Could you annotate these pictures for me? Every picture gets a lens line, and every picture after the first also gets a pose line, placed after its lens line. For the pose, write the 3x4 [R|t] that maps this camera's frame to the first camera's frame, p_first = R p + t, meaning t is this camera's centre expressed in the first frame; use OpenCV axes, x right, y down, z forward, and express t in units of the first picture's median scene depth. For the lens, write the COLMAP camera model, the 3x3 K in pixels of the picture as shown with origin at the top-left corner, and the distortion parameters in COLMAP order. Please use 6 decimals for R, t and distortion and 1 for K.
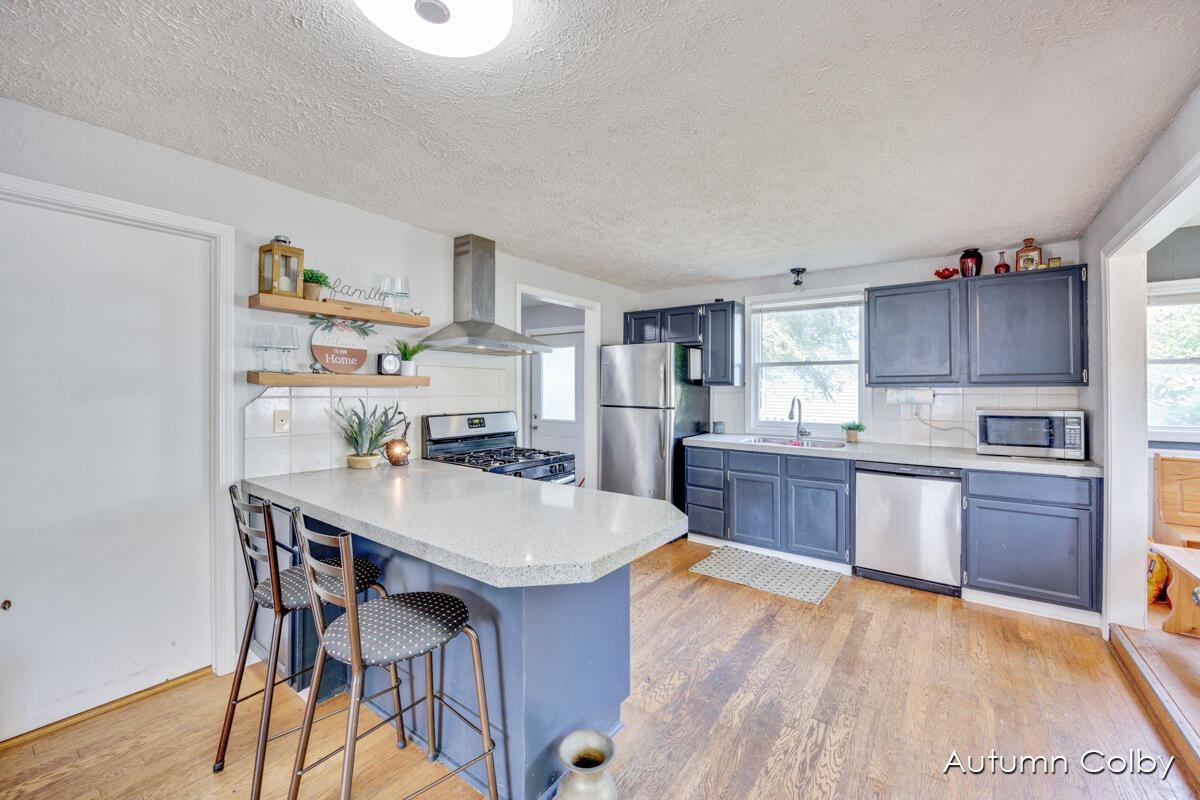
lens RADIAL K [[484.7, 0, 601.9], [0, 484.7, 393.3], [0, 0, 1]] dist [-0.002499, -0.000474]
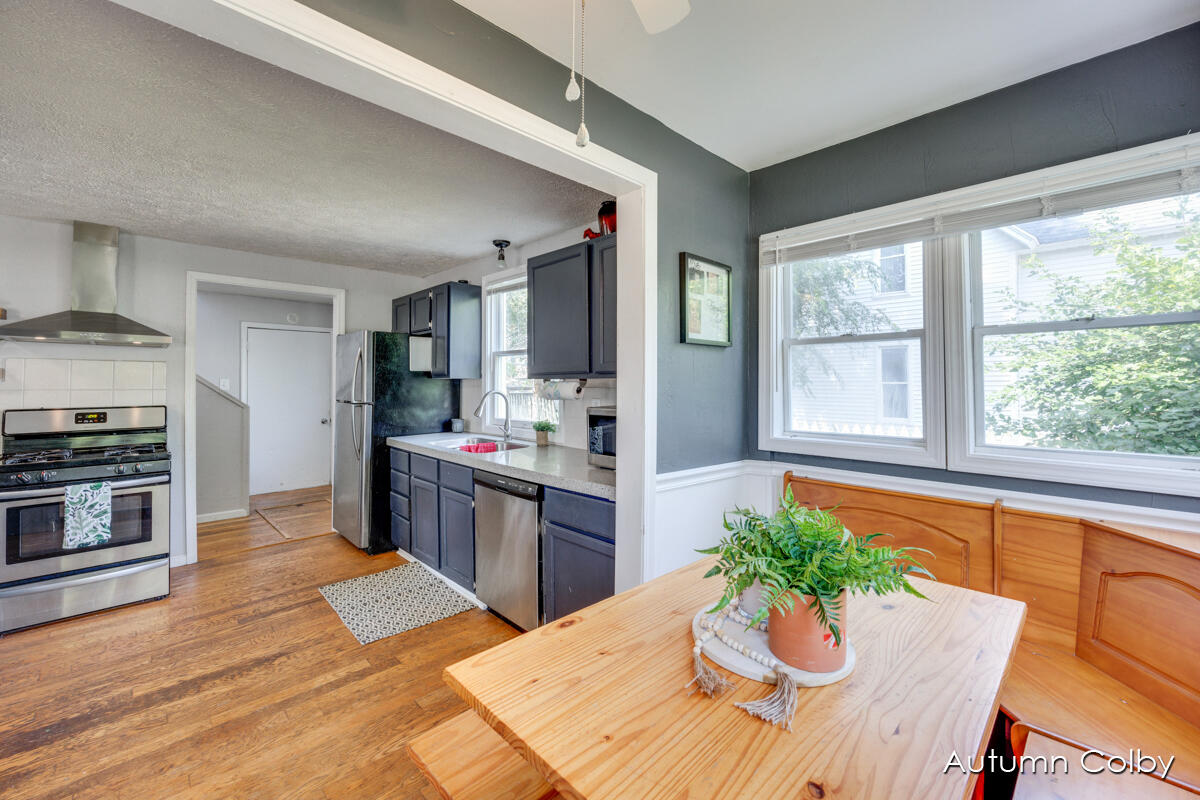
lens RADIAL K [[484.7, 0, 598.6], [0, 484.7, 391.6], [0, 0, 1]] dist [-0.002499, -0.000474]
pose [[0.986151, 0.000337, -0.165848, 0.906348], [-0.000559, 0.999999, -0.001293, 0.010573], [0.165848, 0.001368, 0.986150, 0.244512]]
